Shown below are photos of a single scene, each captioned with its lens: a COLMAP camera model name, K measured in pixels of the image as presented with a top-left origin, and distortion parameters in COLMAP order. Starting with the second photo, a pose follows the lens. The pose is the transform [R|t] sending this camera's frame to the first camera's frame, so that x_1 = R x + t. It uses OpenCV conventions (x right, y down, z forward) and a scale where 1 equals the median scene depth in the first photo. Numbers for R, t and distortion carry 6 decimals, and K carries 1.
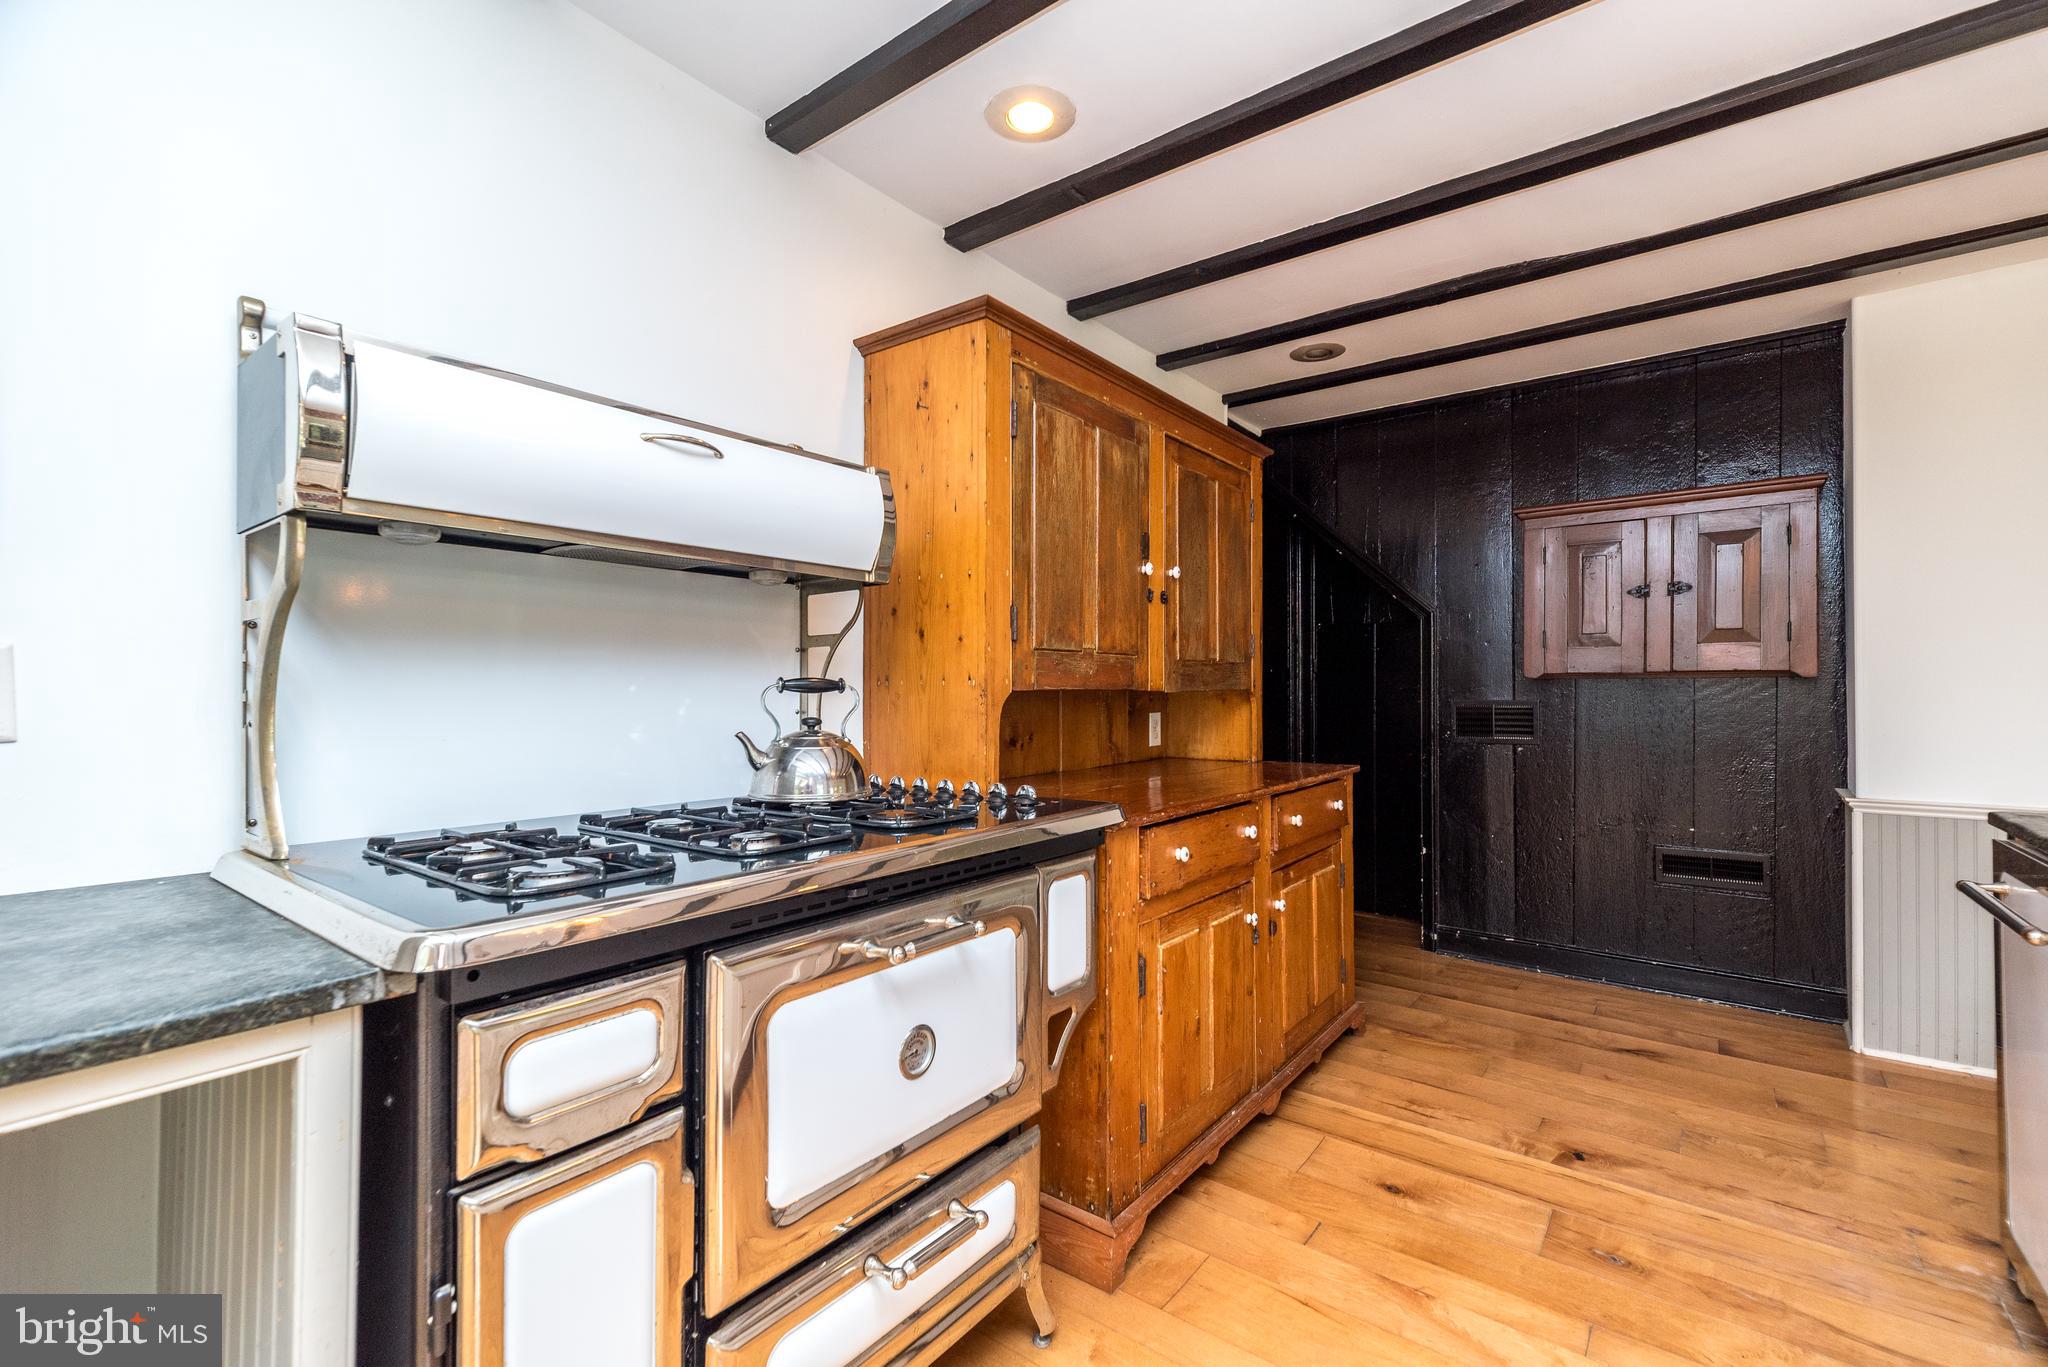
lens RADIAL K [[890.1, 0, 1019.8], [0, 890.1, 674.9], [0, 0, 1]] dist [0.007691, 0.000149]
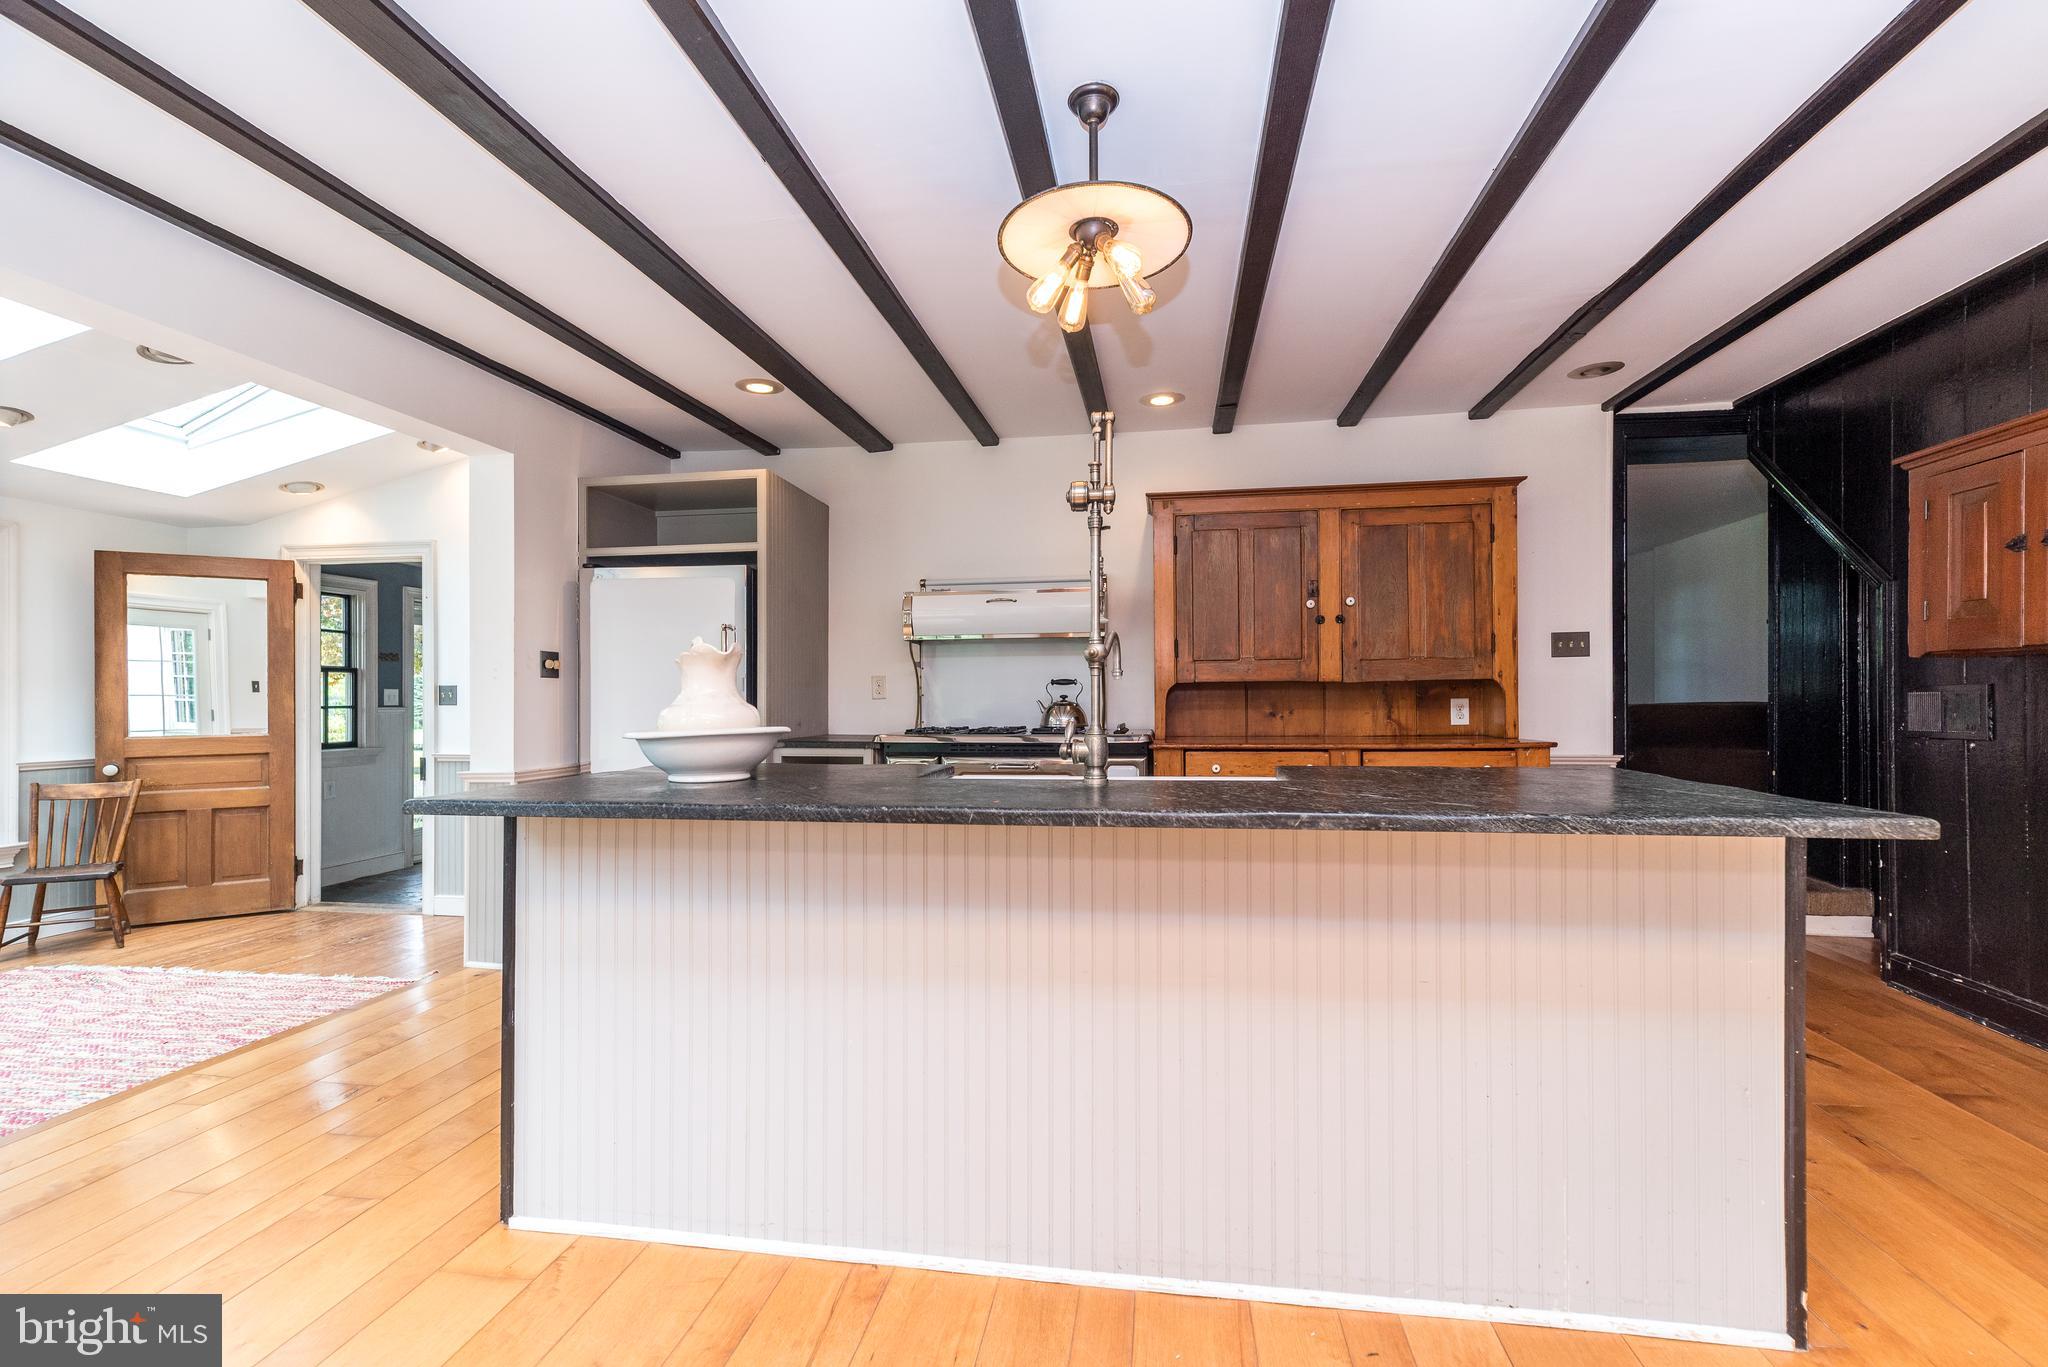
lens RADIAL K [[890.1, 0, 1022.7], [0, 890.1, 693.0], [0, 0, 1]] dist [0.007691, 0.000149]
pose [[0.478623, -0.002587, -0.878017, 1.234790], [0.023607, 0.999672, 0.009923, 0.010072], [0.877703, -0.025477, 0.478527, -0.187977]]
